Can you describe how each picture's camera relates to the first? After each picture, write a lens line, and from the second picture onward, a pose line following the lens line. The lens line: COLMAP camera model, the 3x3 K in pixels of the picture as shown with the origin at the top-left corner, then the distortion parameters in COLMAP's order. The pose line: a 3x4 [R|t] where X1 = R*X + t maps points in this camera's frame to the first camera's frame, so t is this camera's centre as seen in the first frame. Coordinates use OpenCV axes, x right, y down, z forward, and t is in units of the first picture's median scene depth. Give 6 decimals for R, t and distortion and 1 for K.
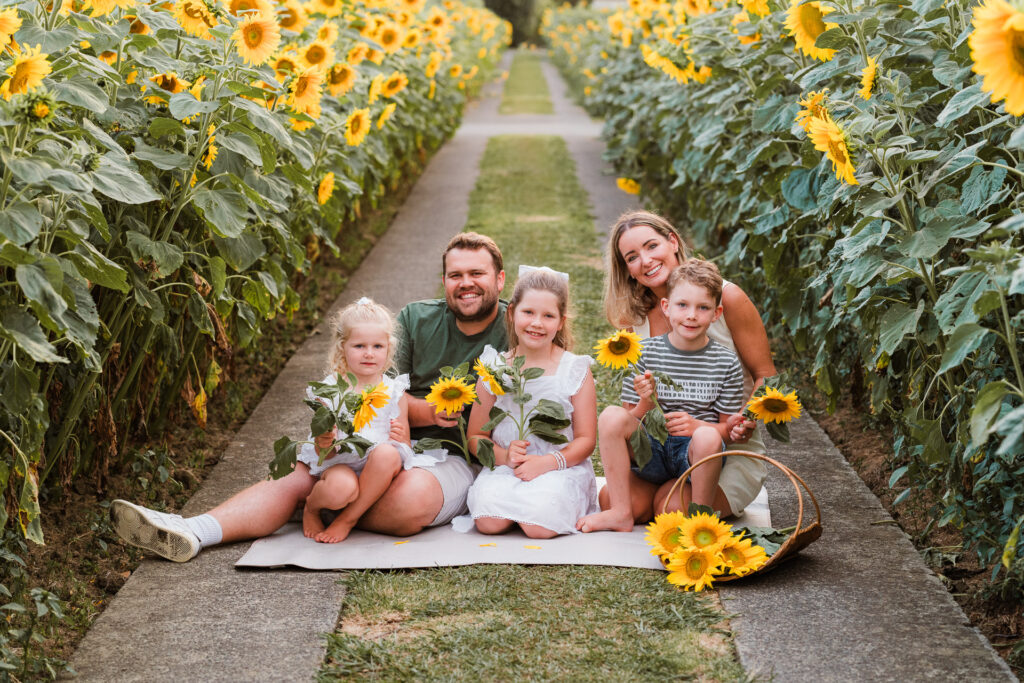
lens RADIAL K [[2623.8, 0, 512.0], [0, 2623.8, 341.5], [0, 0, 1]] dist [0.024010, -0.158023]
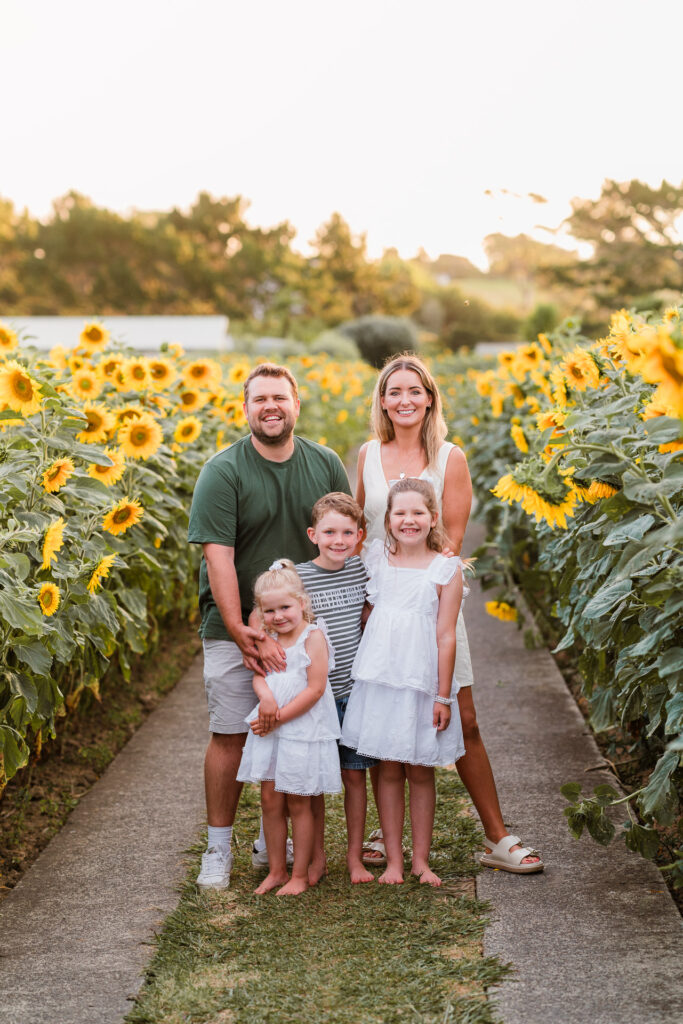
lens RADIAL K [[2547.5, 0, 341.5], [0, 2547.5, 512.0], [0, 0, 1]] dist [-0.006638, 0.146172]
pose [[0.998890, -0.036954, -0.029209, 0.052253], [0.035041, 0.997366, -0.063502, -0.104405], [0.031479, 0.062408, 0.997554, 0.673298]]
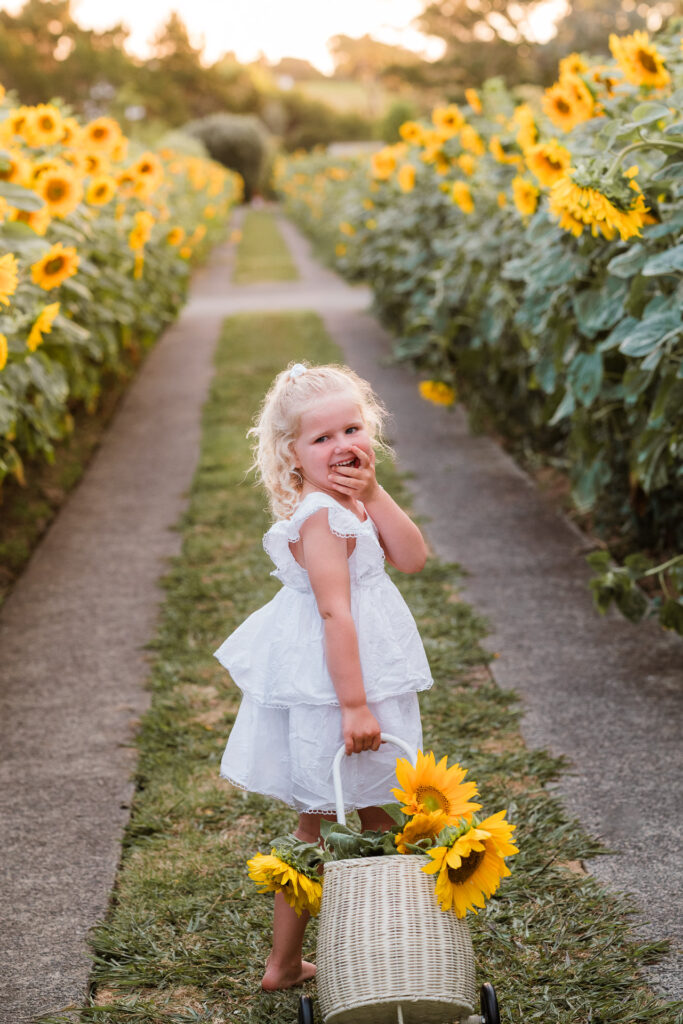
lens RADIAL K [[2623.8, 0, 341.5], [0, 2623.8, 512.0], [0, 0, 1]] dist [0.024010, -0.158023]
pose [[0.998060, -0.052623, 0.033271, -0.010055], [0.052455, 0.998606, 0.005892, -0.082531], [-0.033535, -0.004135, 0.999429, 0.790011]]
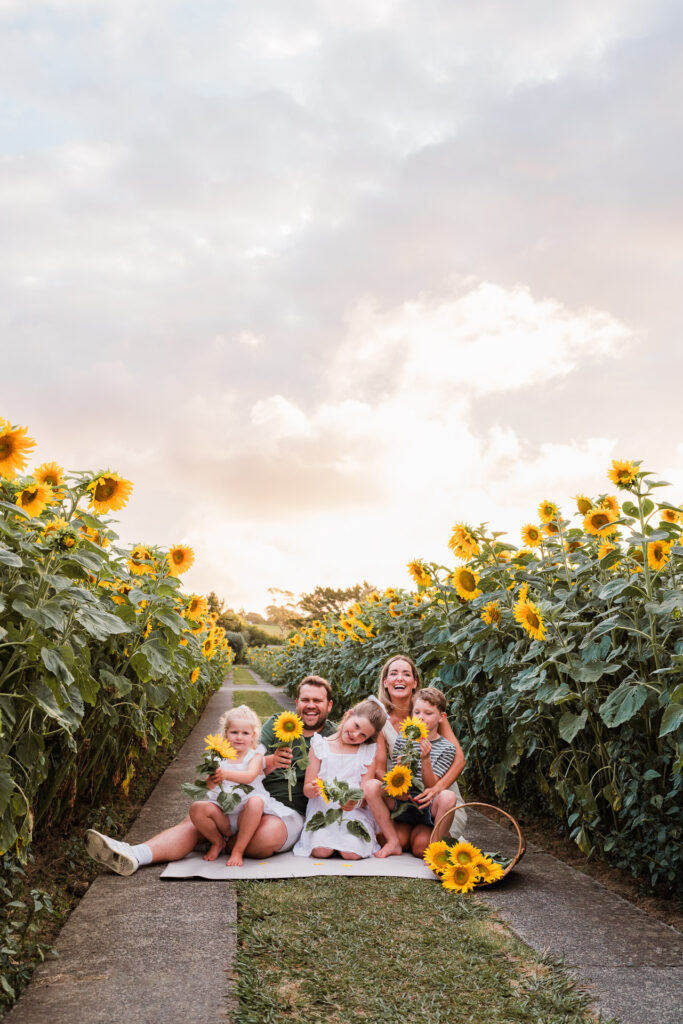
lens RADIAL K [[1032.0, 0, 341.5], [0, 1032.0, 512.0], [0, 0, 1]] dist [-0.010134, 0.032787]
pose [[0.993289, 0.038546, 0.109046, -0.069784], [-0.008165, 0.963846, -0.266336, 0.036438], [-0.115369, 0.263658, 0.957692, 0.325504]]
